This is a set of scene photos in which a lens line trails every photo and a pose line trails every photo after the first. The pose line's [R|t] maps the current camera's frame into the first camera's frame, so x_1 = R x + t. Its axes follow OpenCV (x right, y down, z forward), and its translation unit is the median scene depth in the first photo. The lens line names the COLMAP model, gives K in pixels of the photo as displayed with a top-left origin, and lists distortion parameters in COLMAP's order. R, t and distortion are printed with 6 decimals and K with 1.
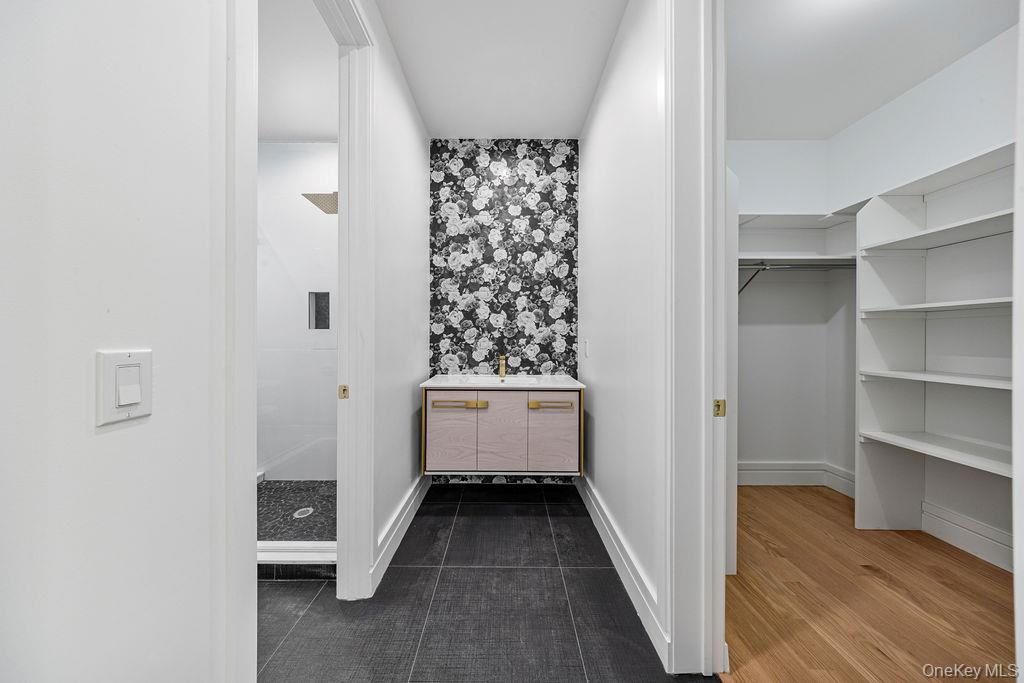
lens RADIAL K [[316.5, 0, 501.8], [0, 316.5, 341.2], [0, 0, 1]] dist [0.010730, -0.000041]
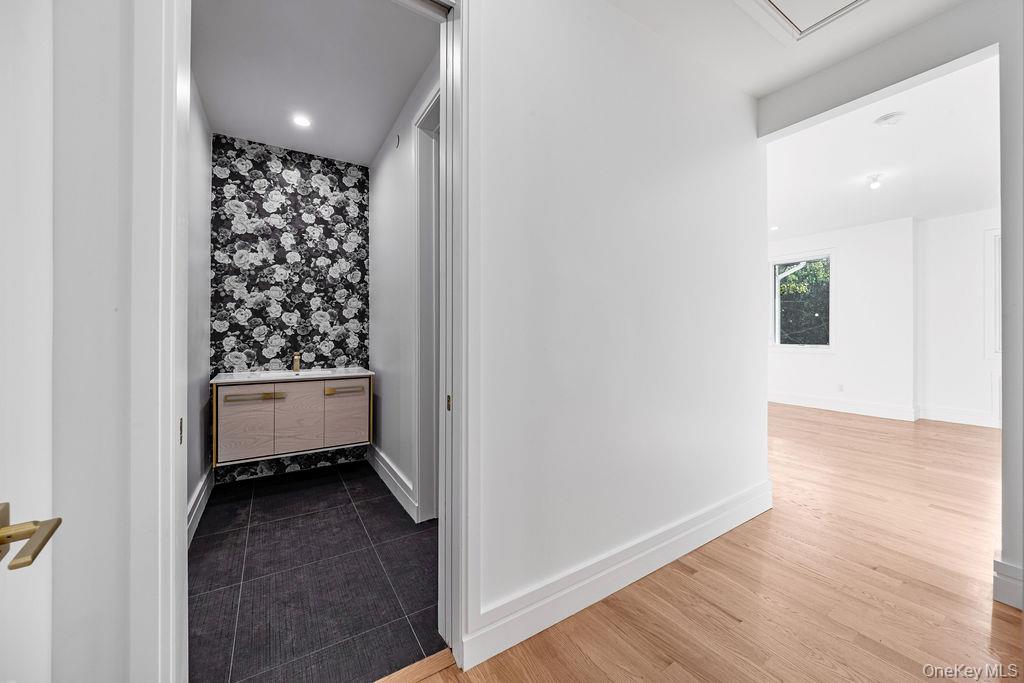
lens RADIAL K [[388.7, 0, 507.9], [0, 388.7, 334.8], [0, 0, 1]] dist [0.000049, 0.000064]
pose [[0.848392, -0.001757, 0.529366, -0.085985], [0.005368, 0.999972, -0.005284, -0.001596], [-0.529342, 0.007324, 0.848377, -0.492620]]
